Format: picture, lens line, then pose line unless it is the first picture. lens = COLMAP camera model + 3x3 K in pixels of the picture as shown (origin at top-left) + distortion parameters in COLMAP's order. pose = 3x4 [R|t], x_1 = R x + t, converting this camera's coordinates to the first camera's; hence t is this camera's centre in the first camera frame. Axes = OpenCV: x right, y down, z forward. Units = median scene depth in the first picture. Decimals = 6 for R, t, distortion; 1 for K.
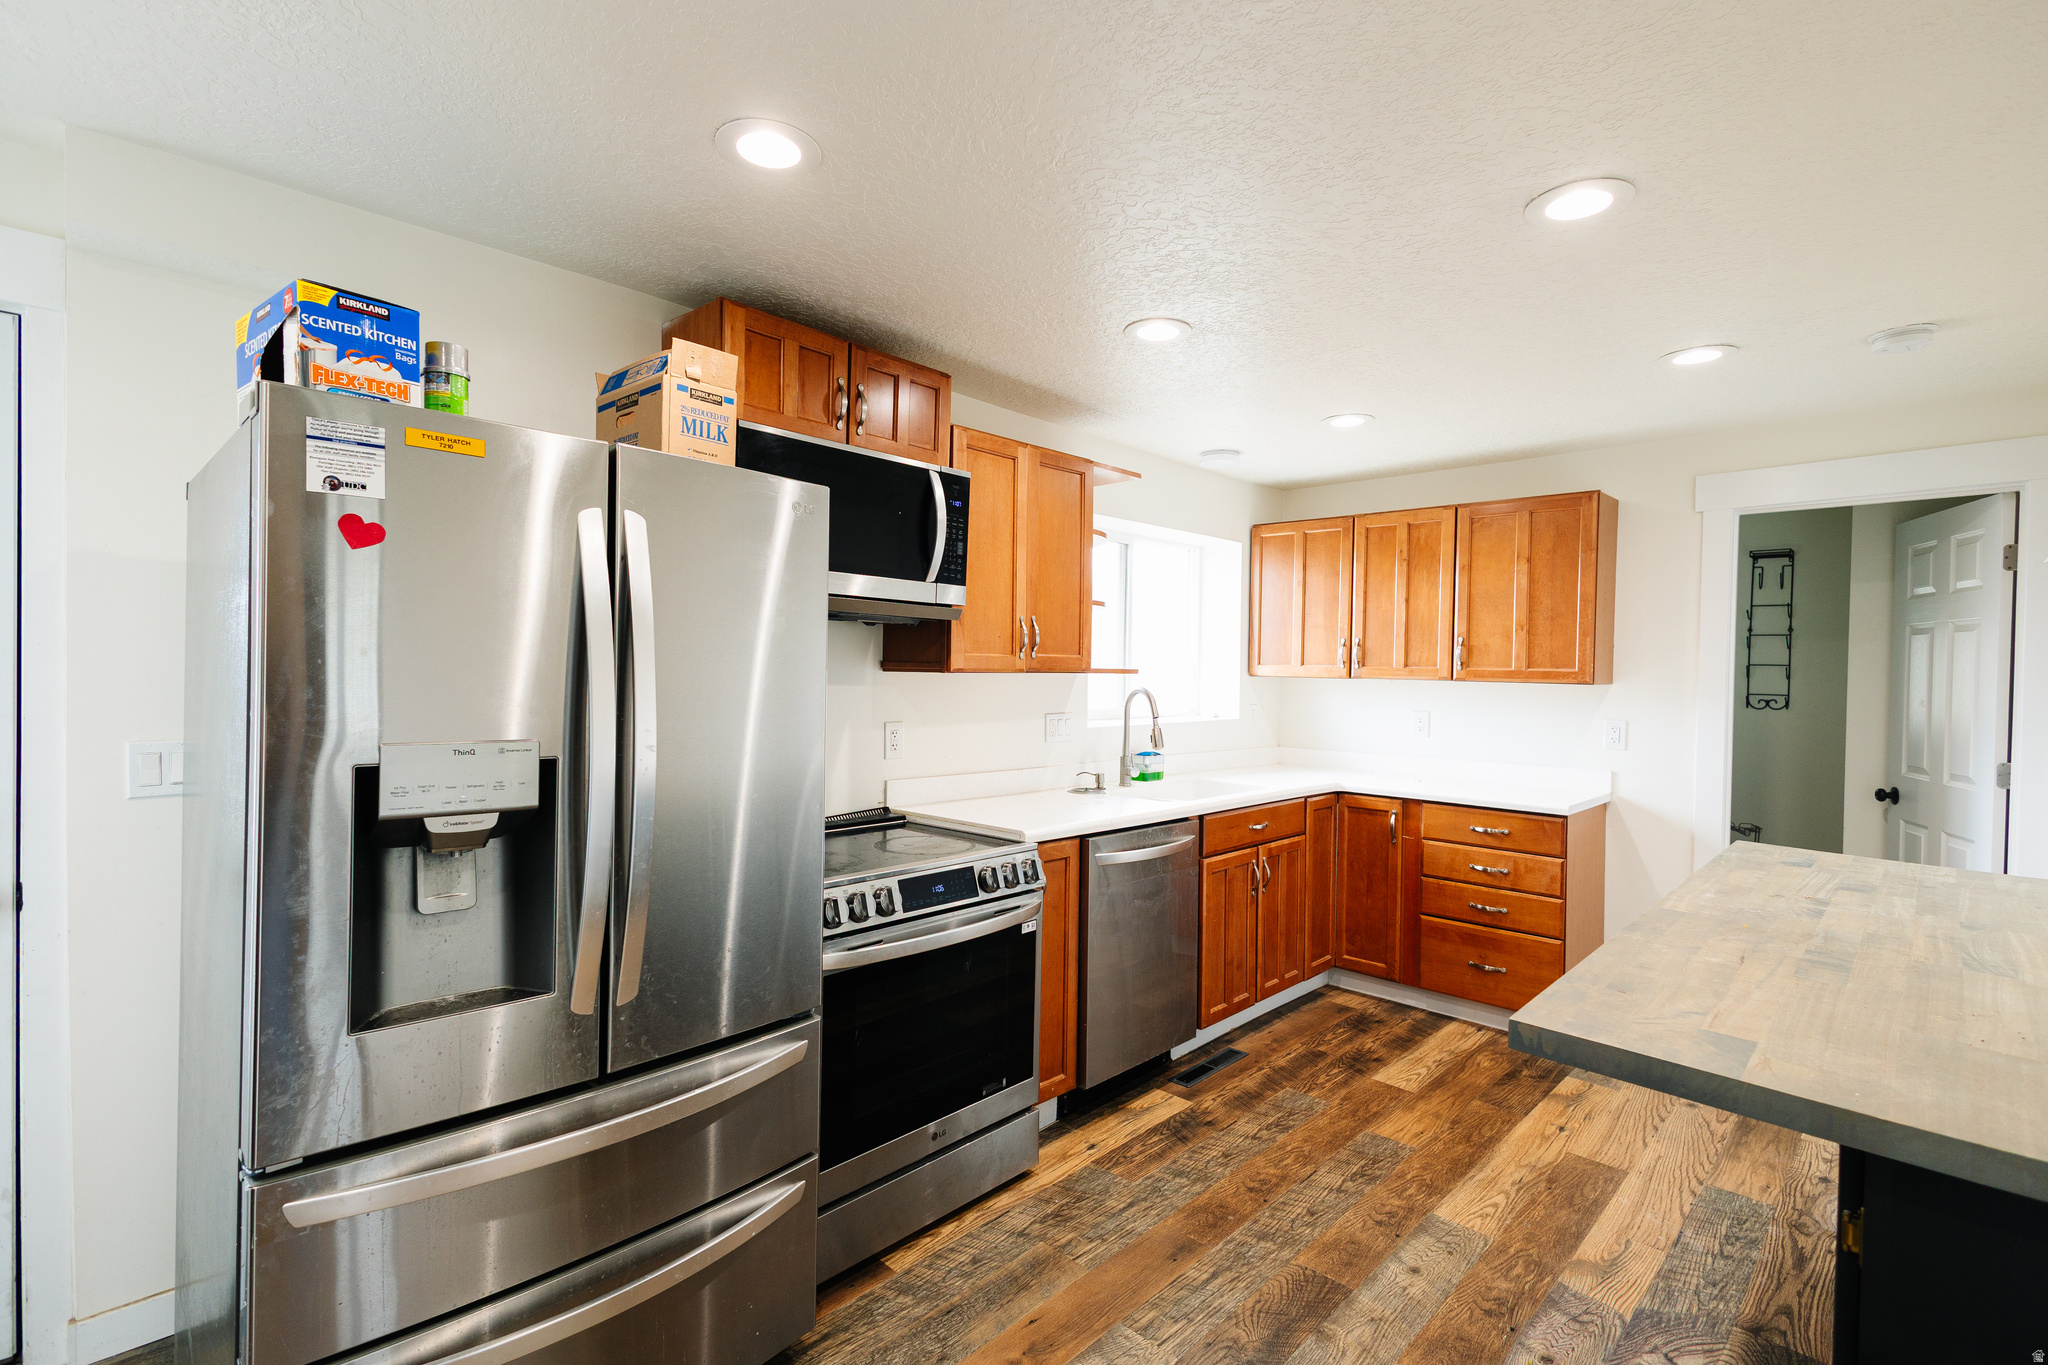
lens RADIAL K [[956.1, 0, 1015.0], [0, 956.1, 692.5], [0, 0, 1]] dist [0.004434, -0.000289]
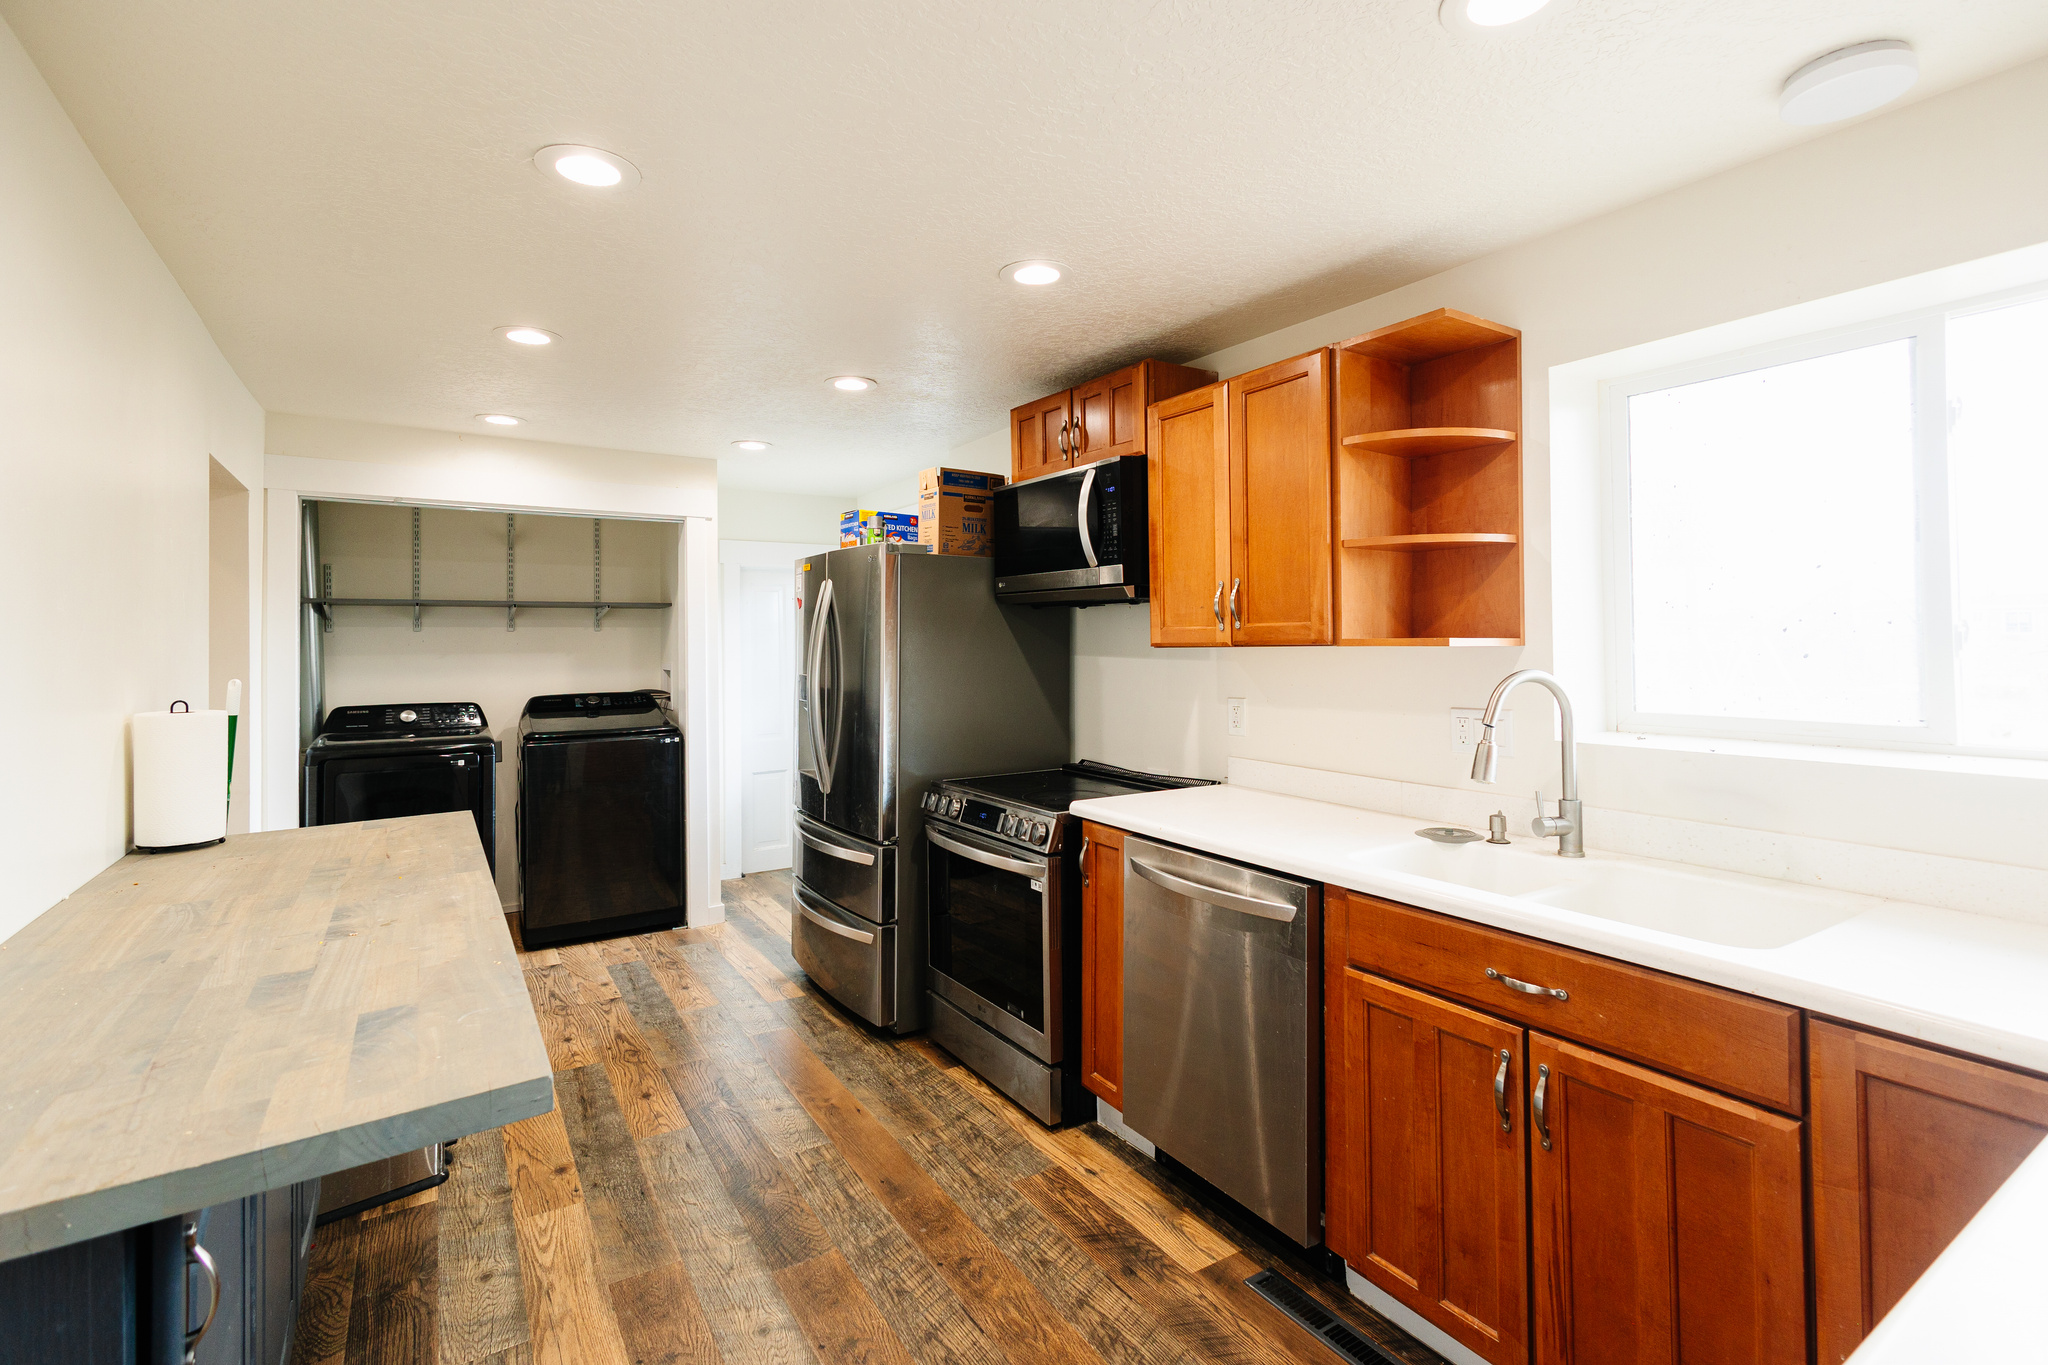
lens RADIAL K [[956.1, 0, 1039.5], [0, 956.1, 631.3], [0, 0, 1]] dist [0.004434, -0.000289]
pose [[-0.232178, -0.023361, -0.972393, 0.974110], [-0.018961, 0.999630, -0.019488, -0.016209], [0.972488, 0.013912, -0.232536, 1.147285]]
